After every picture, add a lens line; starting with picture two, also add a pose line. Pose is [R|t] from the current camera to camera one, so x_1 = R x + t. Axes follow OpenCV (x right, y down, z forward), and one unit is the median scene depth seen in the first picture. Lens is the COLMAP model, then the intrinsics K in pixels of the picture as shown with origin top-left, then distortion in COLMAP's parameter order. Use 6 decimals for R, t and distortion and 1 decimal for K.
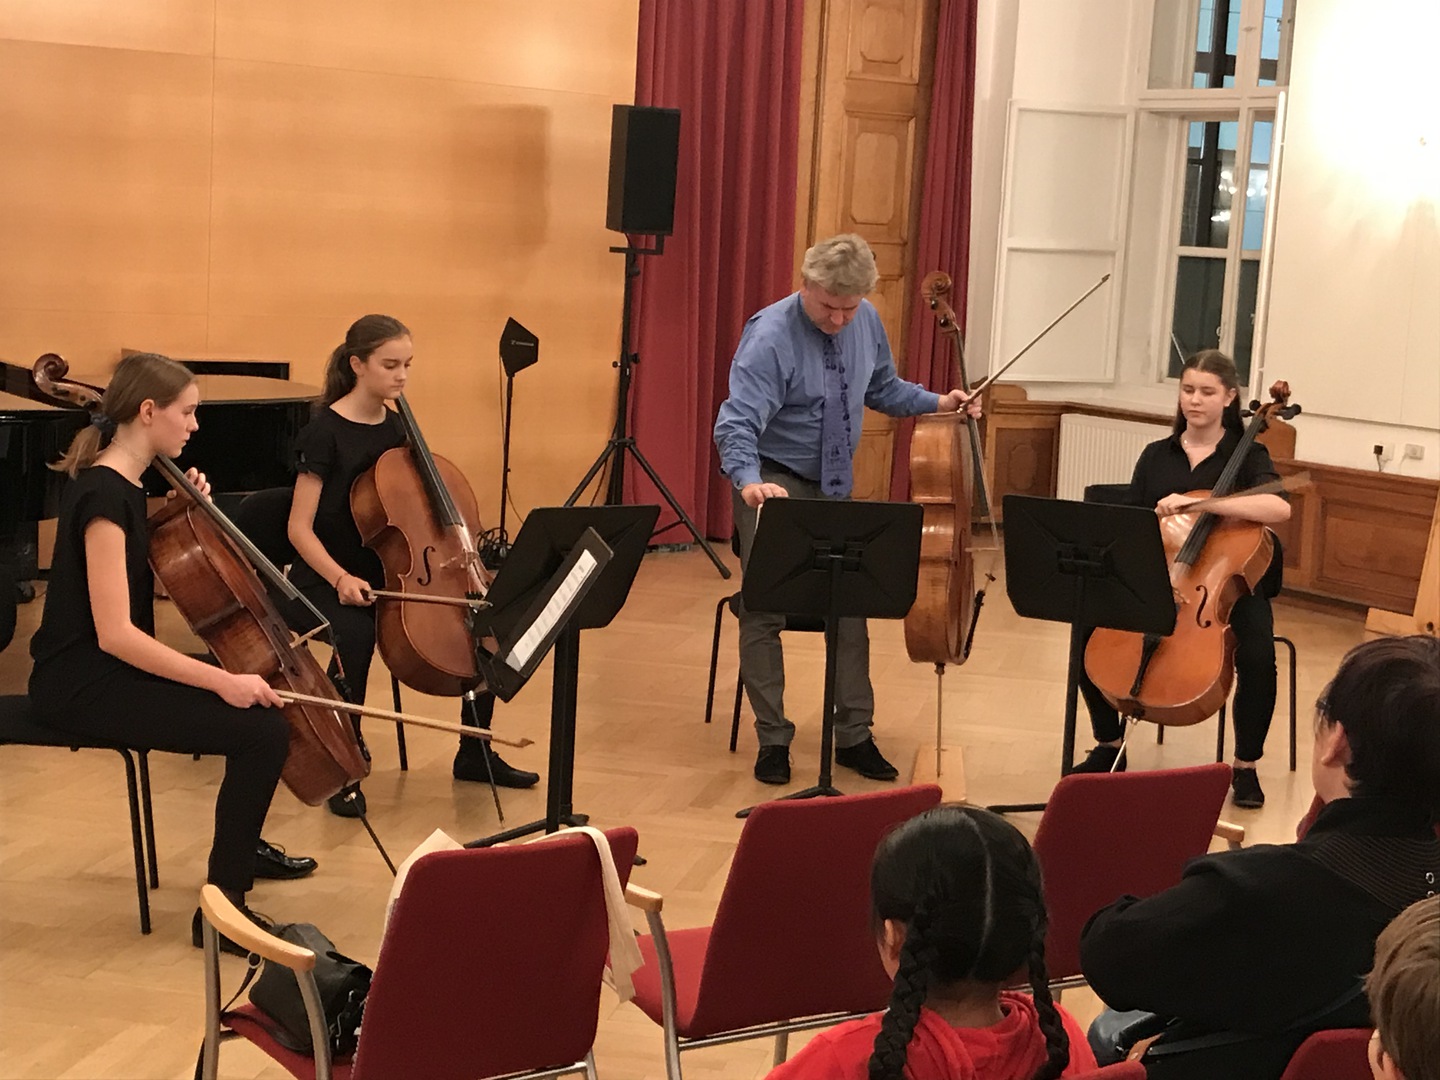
lens RADIAL K [[2322.1, 0, 728.5], [0, 2322.1, 534.3], [0, 0, 1]] dist [0.185322, -0.764497]
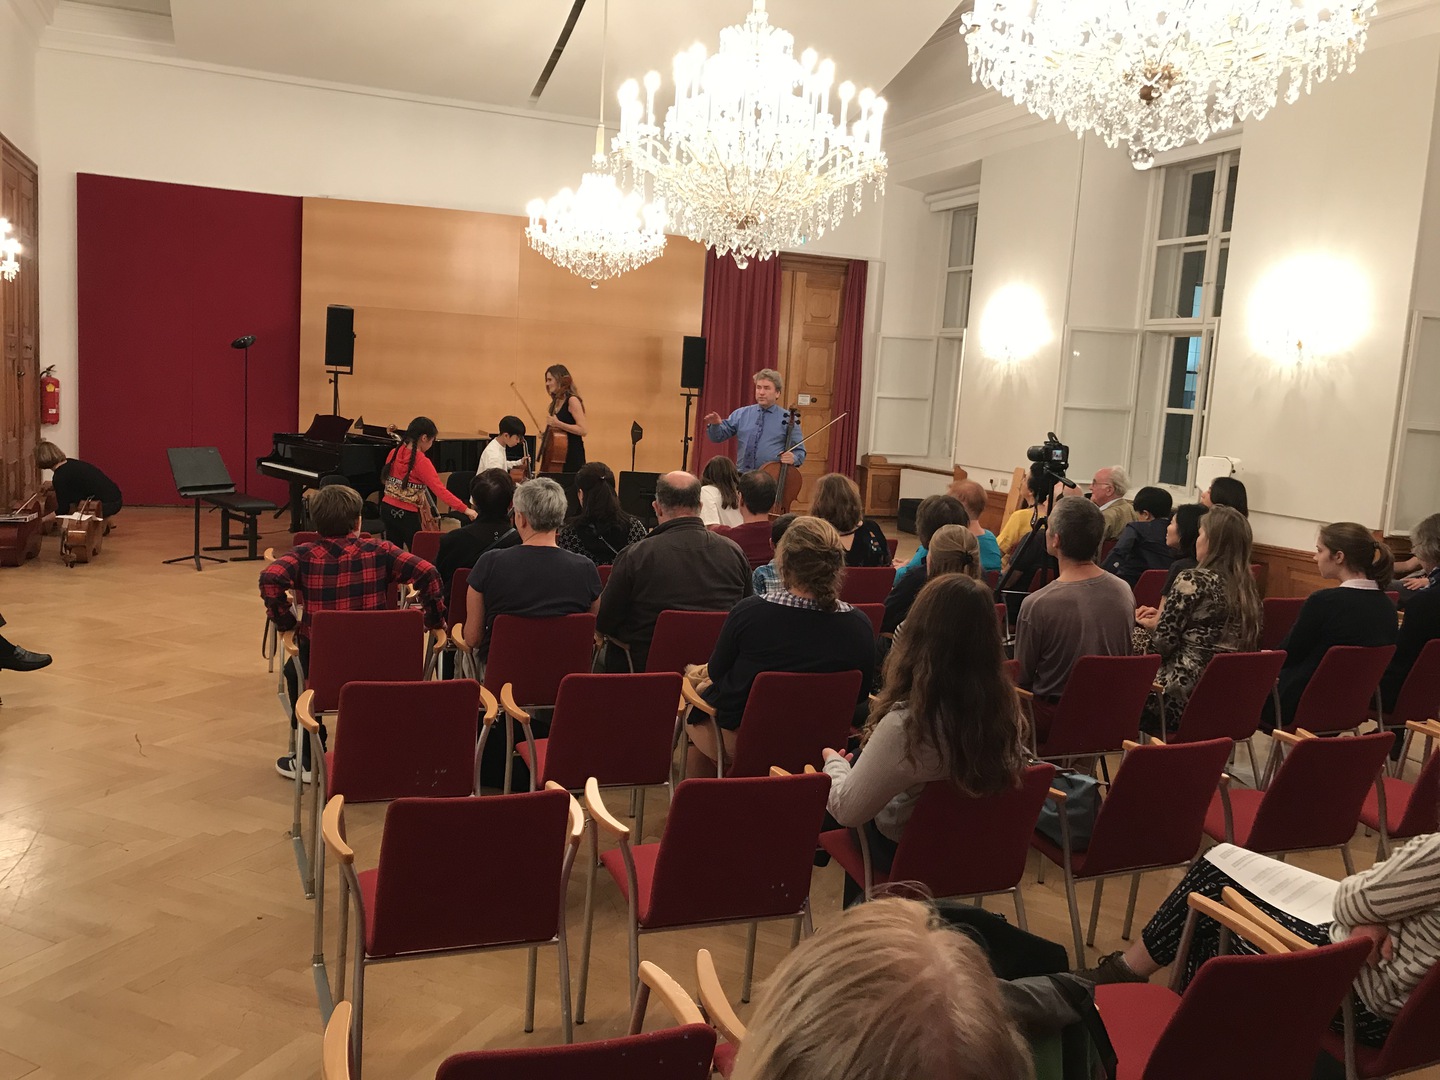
lens RADIAL K [[1163.8, 0, 720.0], [0, 1163.8, 540.0], [0, 0, 1]] dist [0.092506, -0.231765]
pose [[0.977807, 0.031196, -0.207172, 0.248050], [-0.033624, 0.999401, -0.008209, 0.040196], [0.206792, 0.014993, 0.978270, -0.193362]]
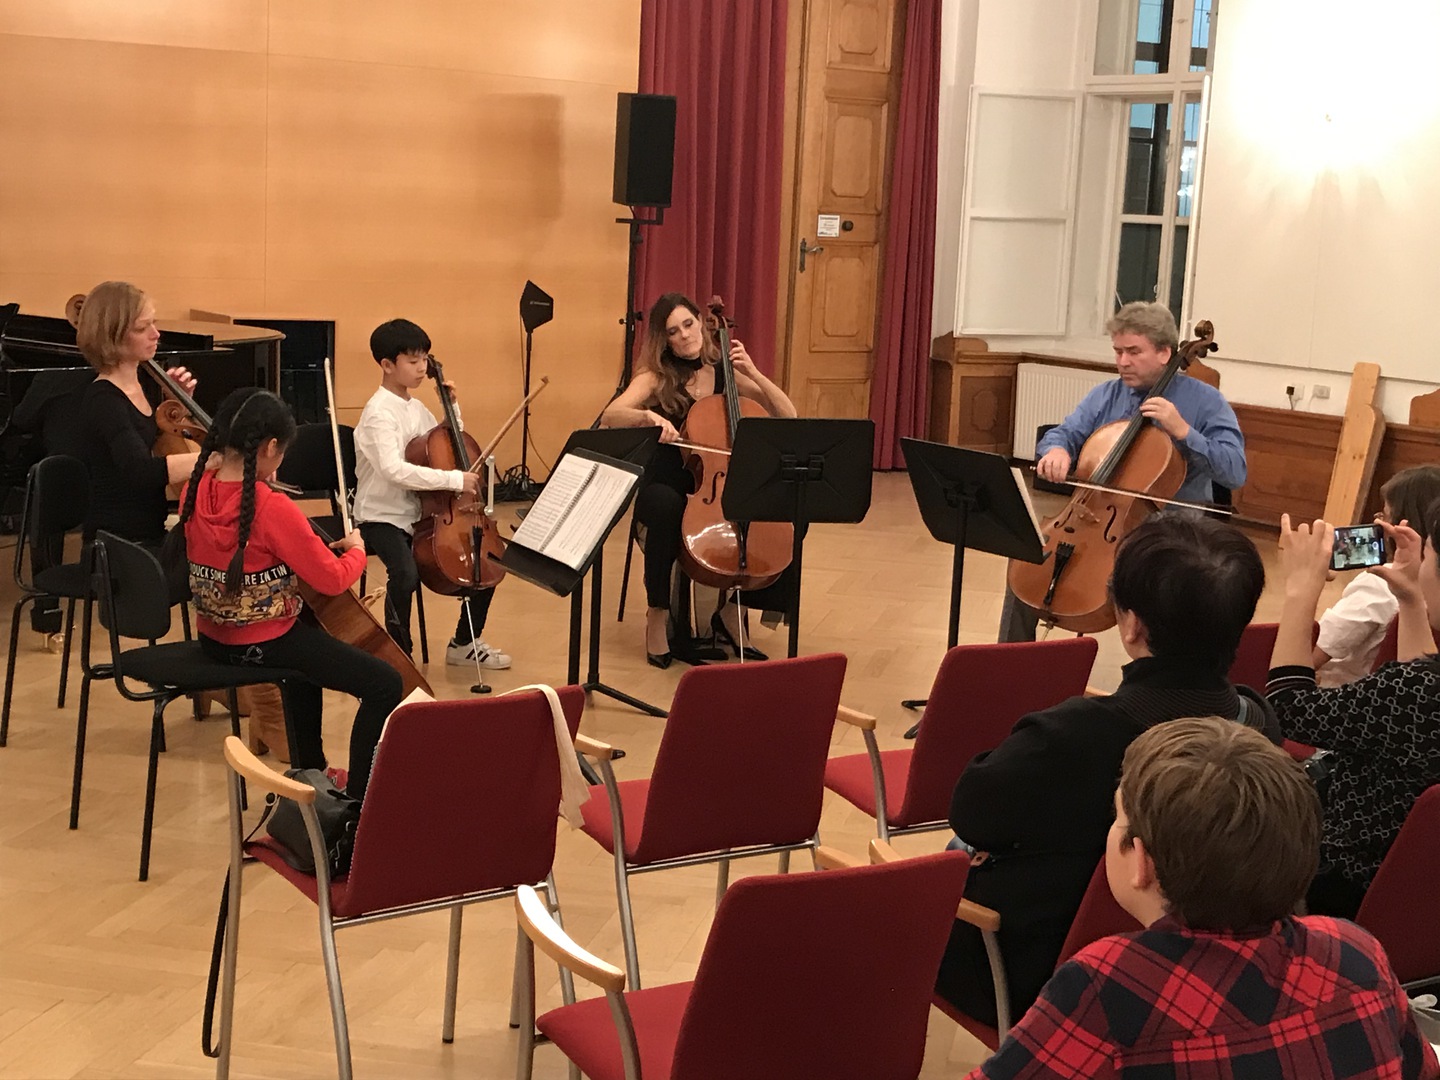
lens RADIAL K [[2067.0, 0, 722.5], [0, 2067.0, 529.4], [0, 0, 1]] dist [0.173999, -0.691614]
pose [[0.999892, -0.006547, -0.013136, 0.013397], [0.006848, 0.999712, 0.022992, 0.006054], [0.012981, -0.023079, 0.999649, -0.018922]]
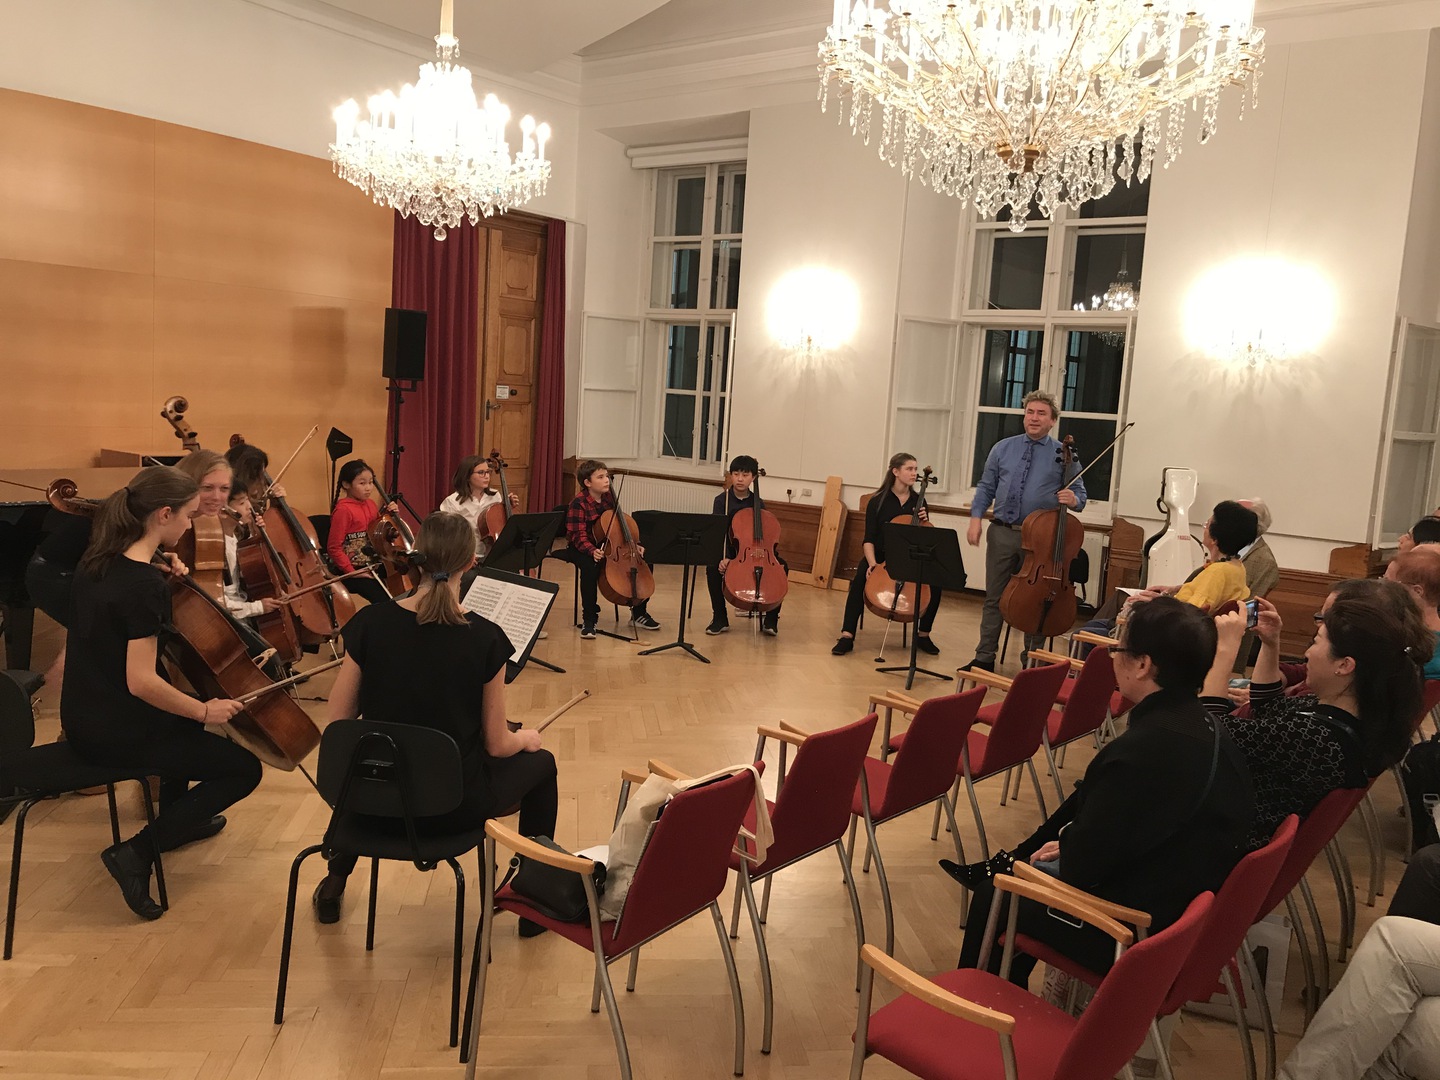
lens RADIAL K [[1163.8, 0, 720.0], [0, 1163.8, 540.0], [0, 0, 1]] dist [0.092506, -0.231765]
pose [[0.948879, -0.035344, 0.313654, -0.093133], [0.031475, 0.999353, 0.017392, -0.013349], [-0.314066, -0.006631, 0.949378, 0.063027]]
